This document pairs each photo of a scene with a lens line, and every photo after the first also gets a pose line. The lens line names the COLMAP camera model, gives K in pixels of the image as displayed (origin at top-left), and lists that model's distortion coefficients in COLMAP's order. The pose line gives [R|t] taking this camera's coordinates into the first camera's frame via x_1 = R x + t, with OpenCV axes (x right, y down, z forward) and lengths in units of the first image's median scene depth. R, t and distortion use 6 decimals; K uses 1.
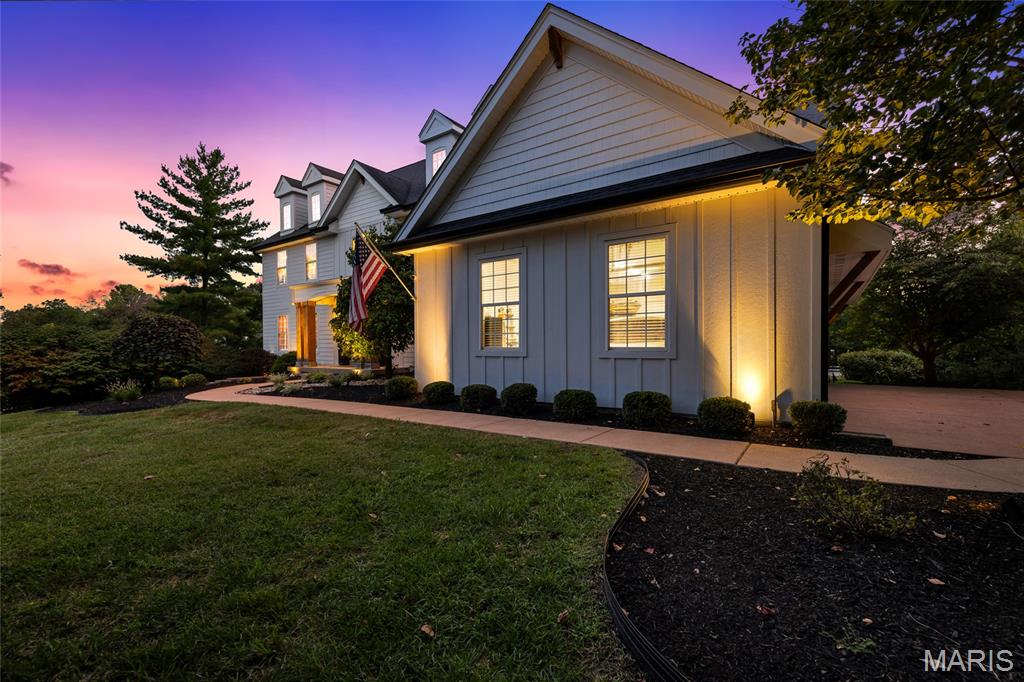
lens RADIAL K [[430.5, 0, 512.0], [0, 430.5, 341.0], [0, 0, 1]] dist [0.004900, 0.000429]
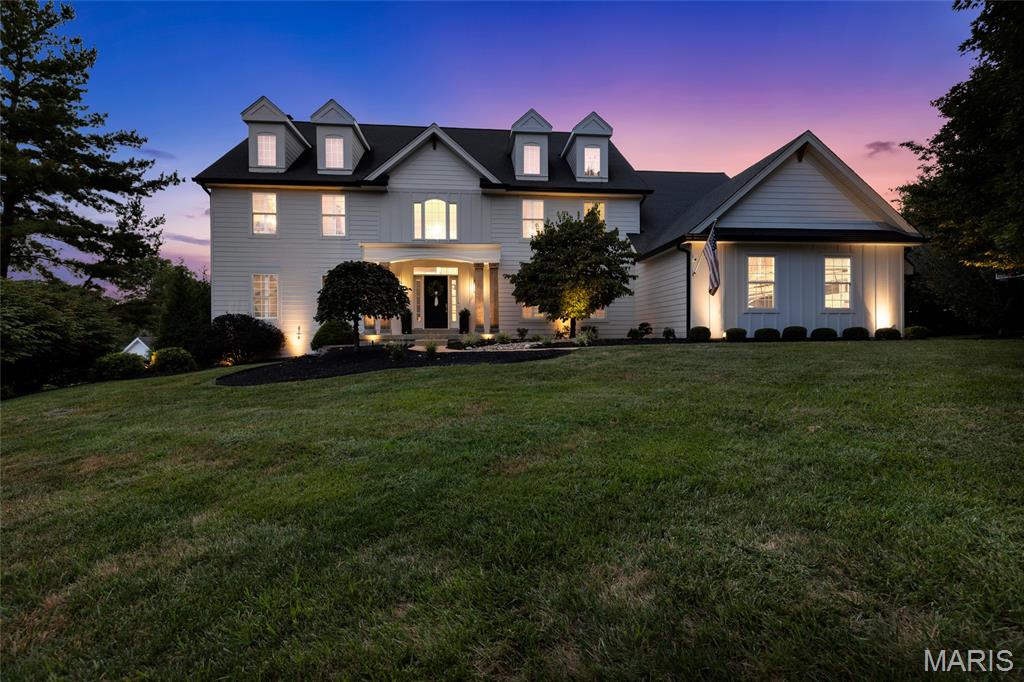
lens RADIAL K [[430.5, 0, 512.0], [0, 430.5, 341.0], [0, 0, 1]] dist [0.004900, 0.000429]
pose [[0.761729, -0.007578, 0.647851, -1.978120], [-0.001389, 0.999910, 0.013329, 0.133986], [-0.647894, -0.011053, 0.761650, 0.331809]]
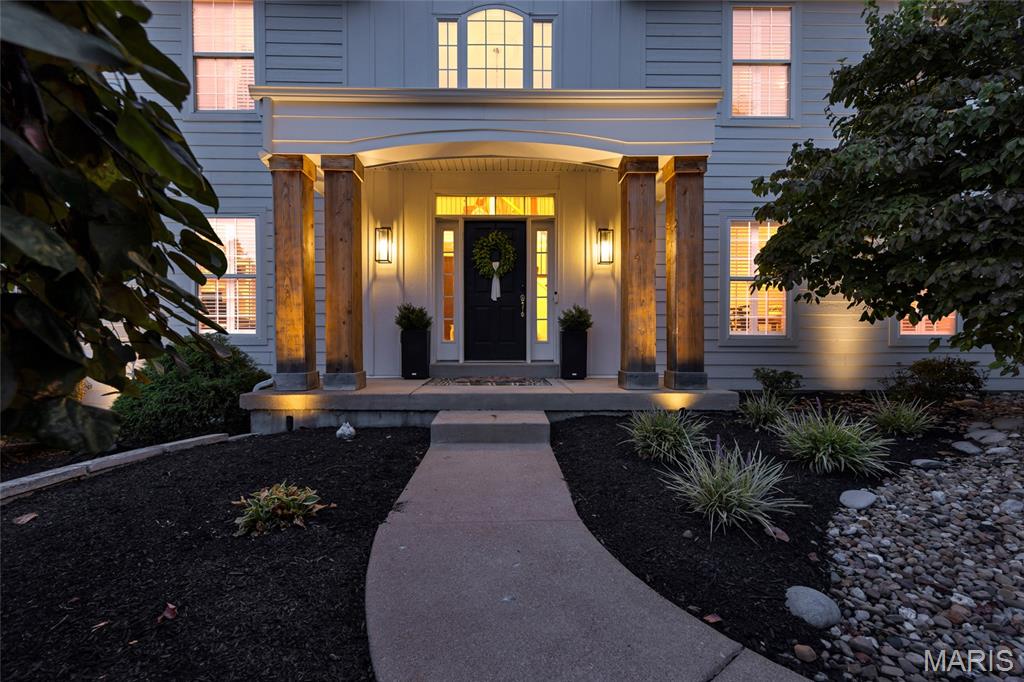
lens RADIAL K [[430.5, 0, 512.0], [0, 430.5, 341.0], [0, 0, 1]] dist [0.004900, 0.000429]
pose [[0.811474, -0.001082, 0.584387, -1.295344], [-0.006029, 0.999930, 0.010223, 0.052859], [-0.584357, -0.011819, 0.811411, 1.584549]]
